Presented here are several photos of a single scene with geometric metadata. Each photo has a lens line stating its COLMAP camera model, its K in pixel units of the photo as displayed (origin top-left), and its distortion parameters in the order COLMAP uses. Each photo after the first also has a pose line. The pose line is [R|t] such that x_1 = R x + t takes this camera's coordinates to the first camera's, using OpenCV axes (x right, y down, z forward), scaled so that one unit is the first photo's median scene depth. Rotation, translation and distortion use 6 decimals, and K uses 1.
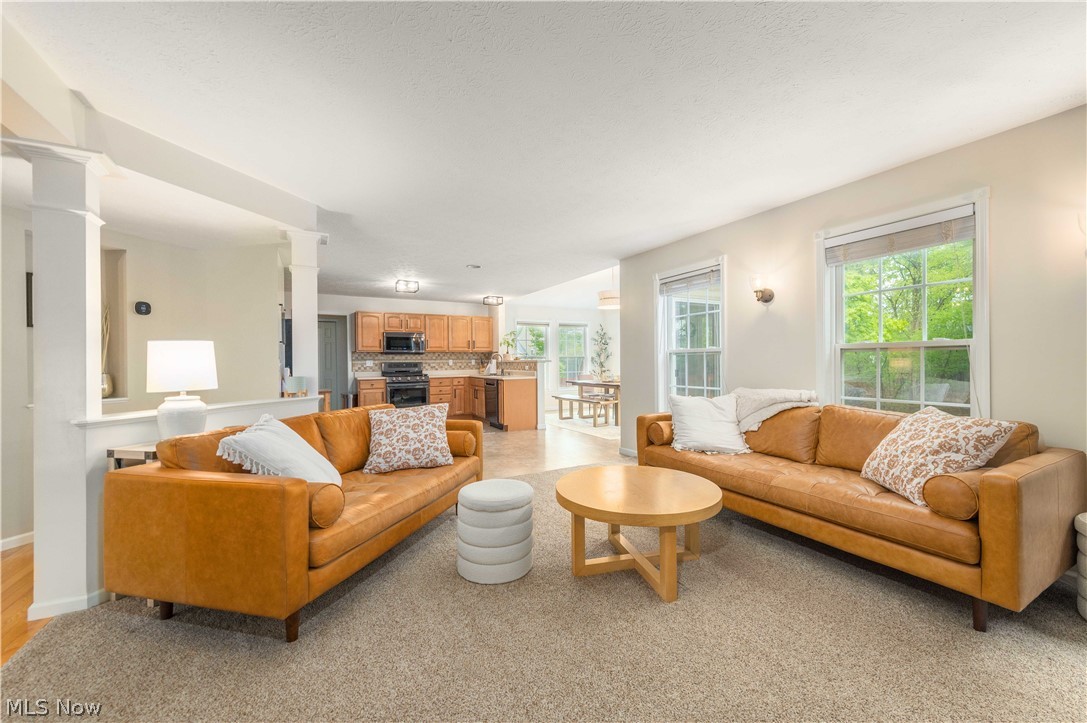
lens RADIAL K [[432.5, 0, 561.0], [0, 432.5, 359.8], [0, 0, 1]] dist [0.013527, -0.000694]
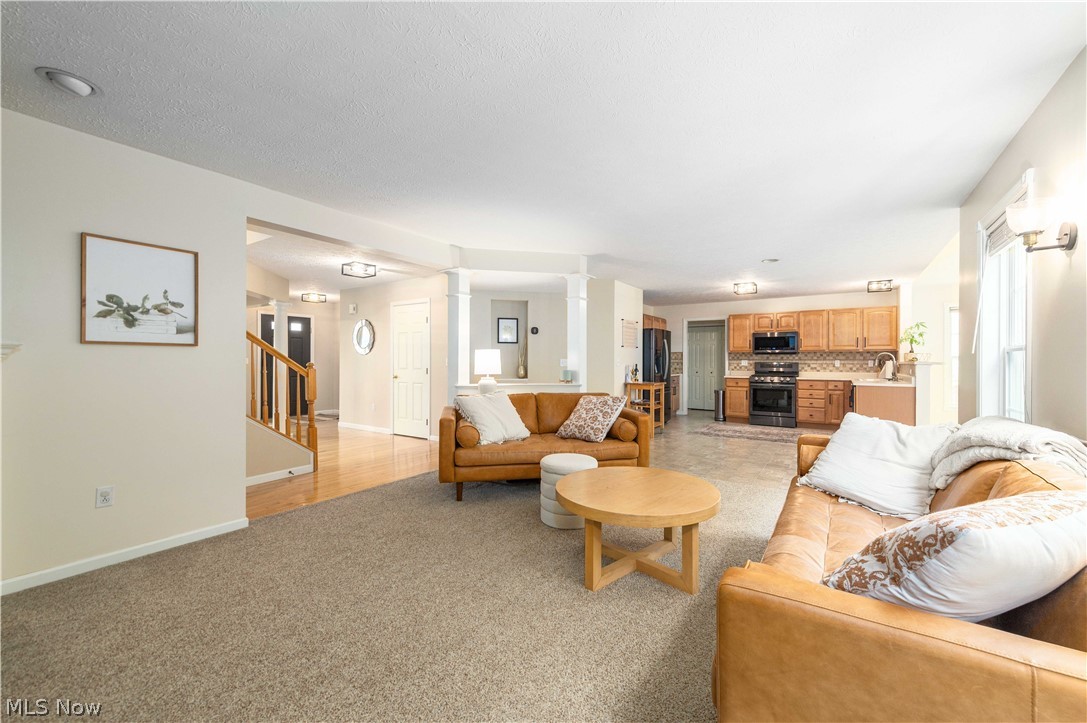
lens RADIAL K [[432.5, 0, 560.0], [0, 432.5, 361.8], [0, 0, 1]] dist [0.013527, -0.000694]
pose [[0.443833, 0.011876, -0.896031, 0.330439], [-0.006434, 0.999929, 0.010066, -0.002736], [0.896086, 0.001297, 0.443878, 0.131819]]
